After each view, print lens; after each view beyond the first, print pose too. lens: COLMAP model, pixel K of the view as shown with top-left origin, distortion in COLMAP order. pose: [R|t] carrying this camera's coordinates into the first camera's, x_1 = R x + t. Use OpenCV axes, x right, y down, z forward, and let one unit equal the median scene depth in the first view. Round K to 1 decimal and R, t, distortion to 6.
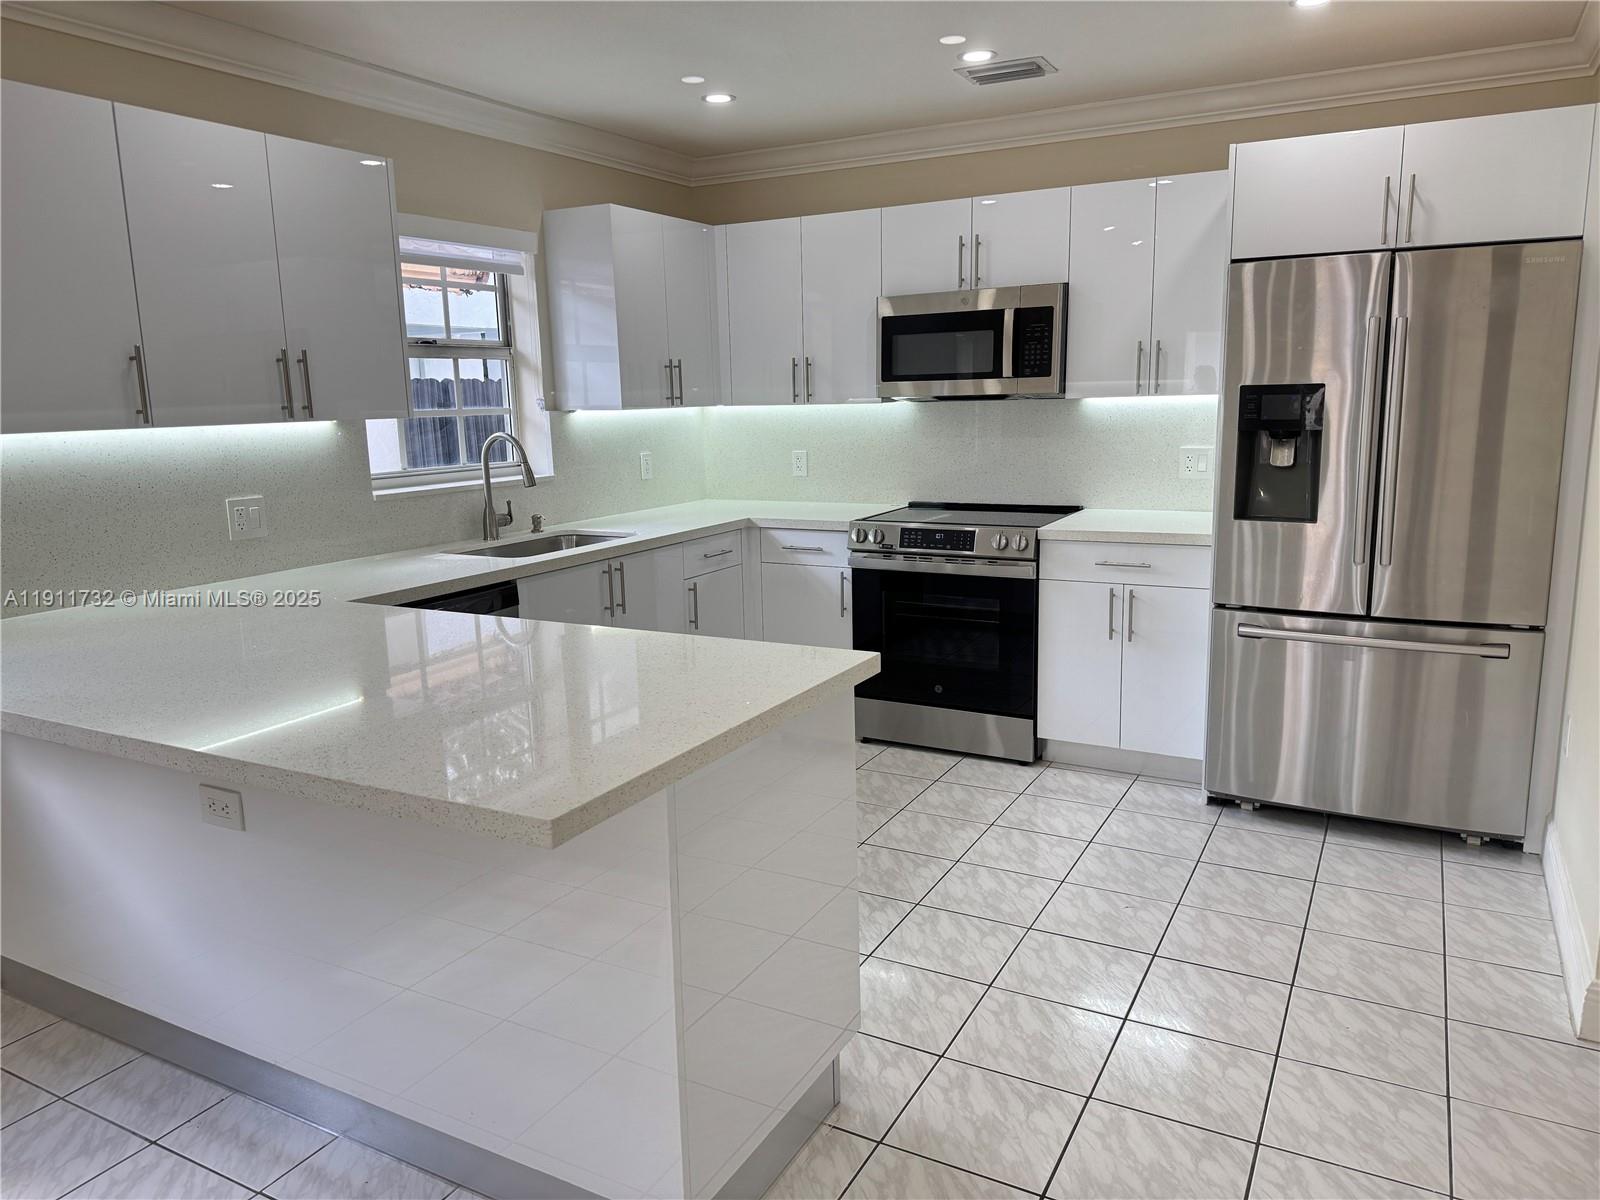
lens RADIAL K [[1137.7, 0, 800.0], [0, 1137.7, 600.0], [0, 0, 1]] dist [0.151913, -0.208647]
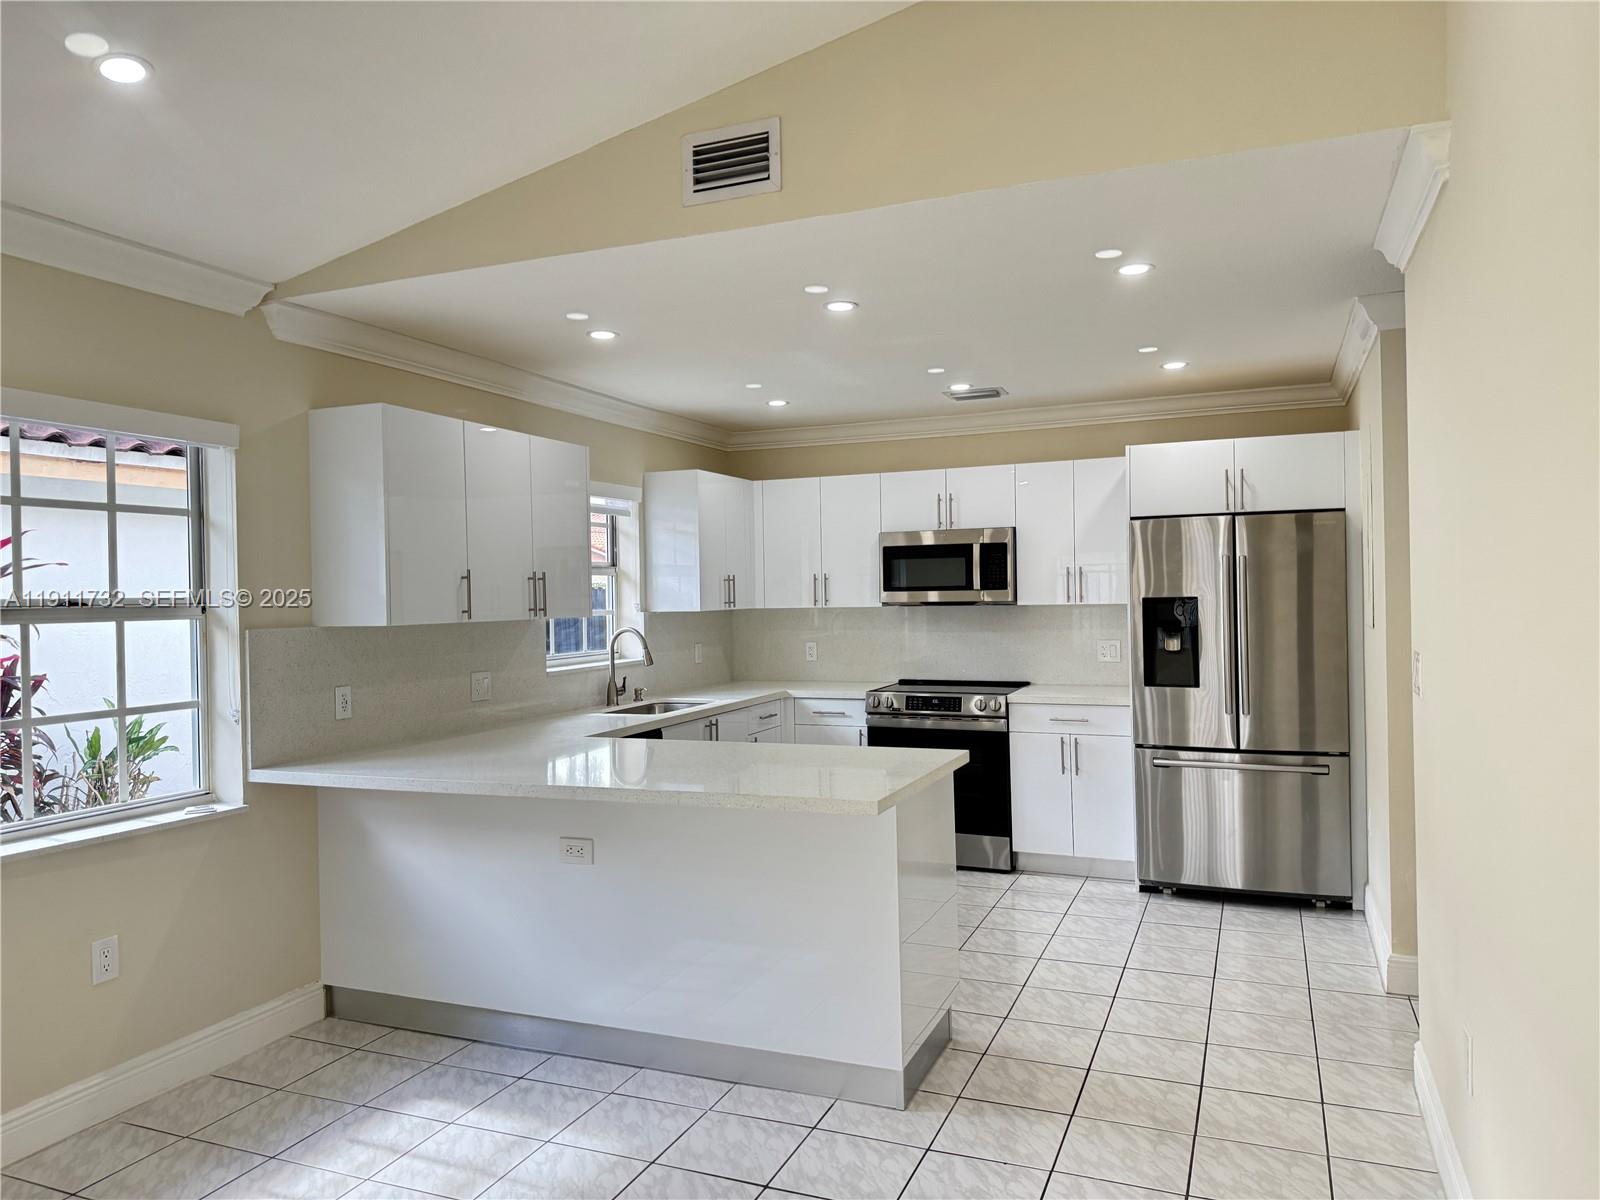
lens RADIAL K [[1137.7, 0, 800.0], [0, 1137.7, 600.0], [0, 0, 1]] dist [0.151913, -0.208647]
pose [[0.994106, 0.004516, 0.108321, -0.195164], [0.015241, 0.983389, -0.180871, 0.071958], [-0.107338, 0.181456, 0.977524, -0.360058]]
